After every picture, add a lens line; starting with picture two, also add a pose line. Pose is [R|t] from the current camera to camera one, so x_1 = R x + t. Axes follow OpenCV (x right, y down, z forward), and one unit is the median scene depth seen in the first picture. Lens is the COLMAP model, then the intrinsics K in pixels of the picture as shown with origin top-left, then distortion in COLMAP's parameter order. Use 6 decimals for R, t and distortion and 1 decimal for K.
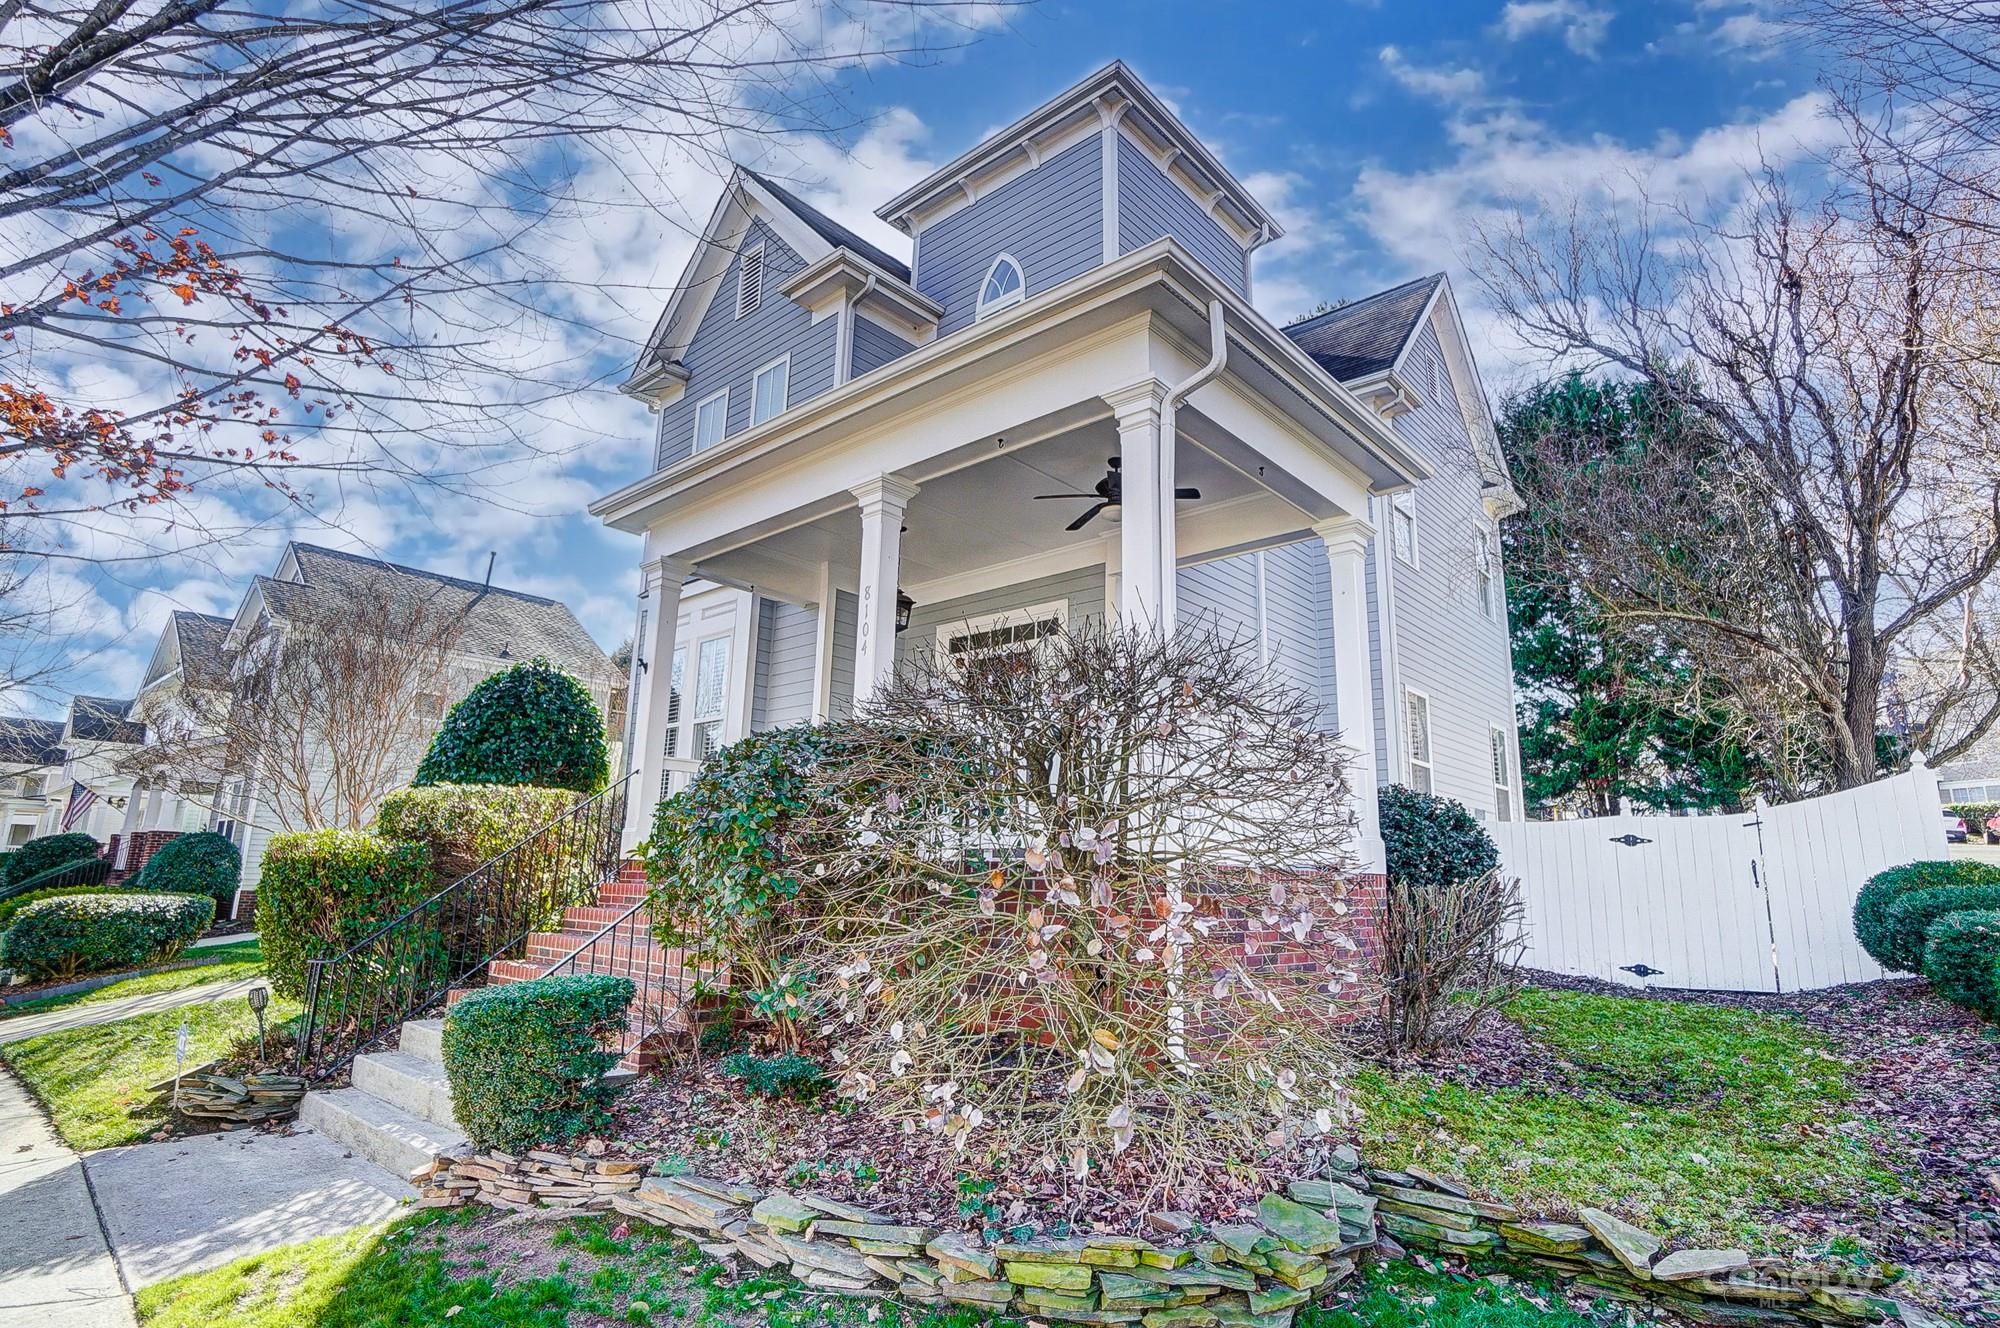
lens RADIAL K [[1068.2, 0, 1000.0], [0, 1068.2, 664.0], [0, 0, 1]] dist [-0.000935, 0.000619]
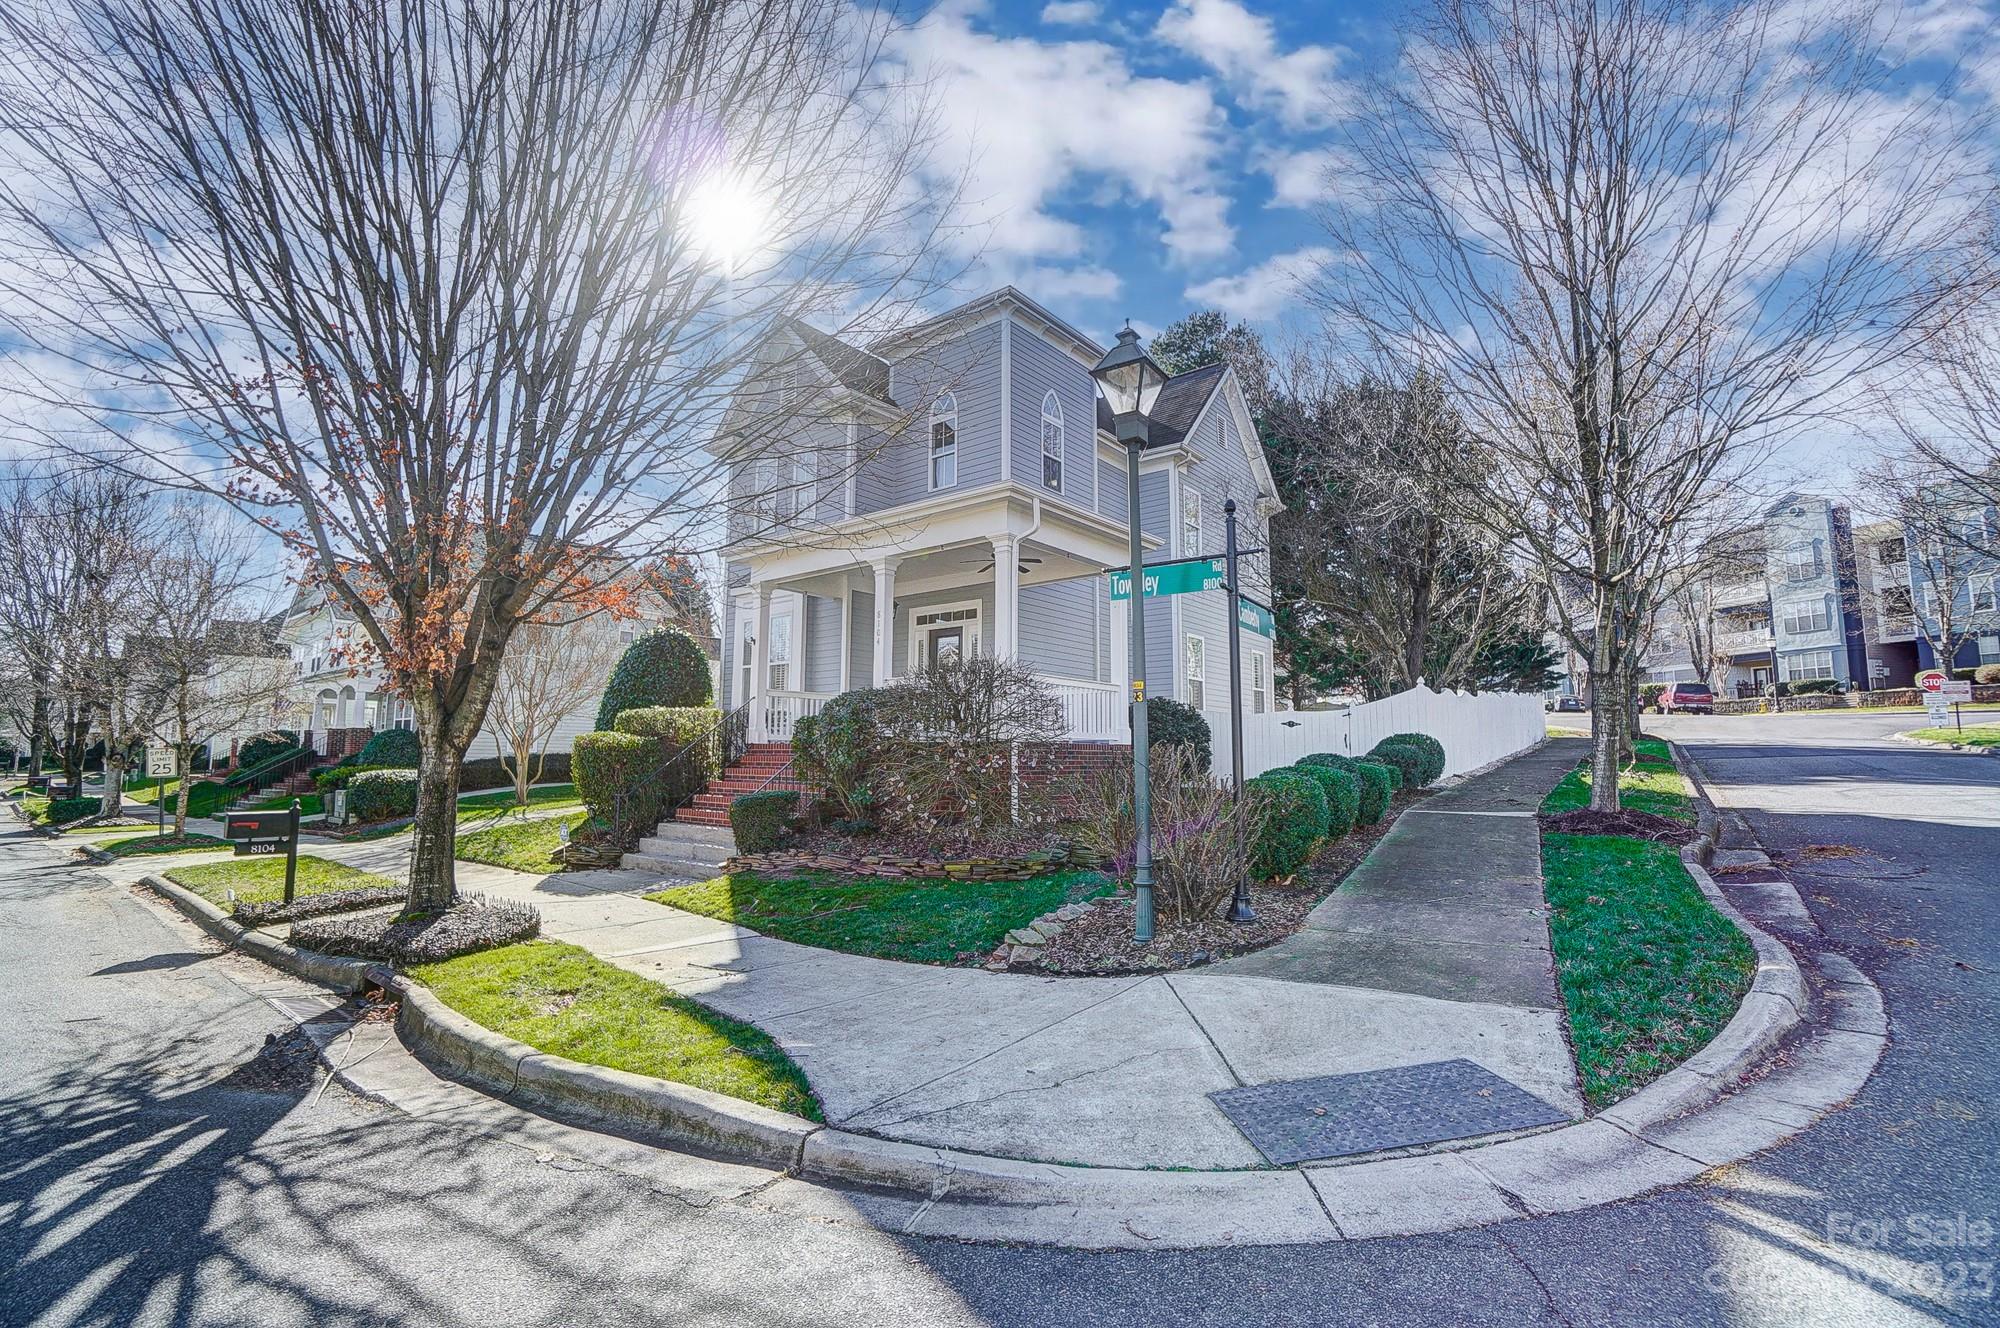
lens RADIAL K [[920.3, 0, 1000.0], [0, 920.3, 664.0], [0, 0, 1]] dist [0.000426, -0.000015]
pose [[0.998651, -0.012439, 0.050412, 0.018135], [0.007140, 0.994557, 0.103948, -0.153259], [-0.051431, -0.103447, 0.993304, -0.777437]]
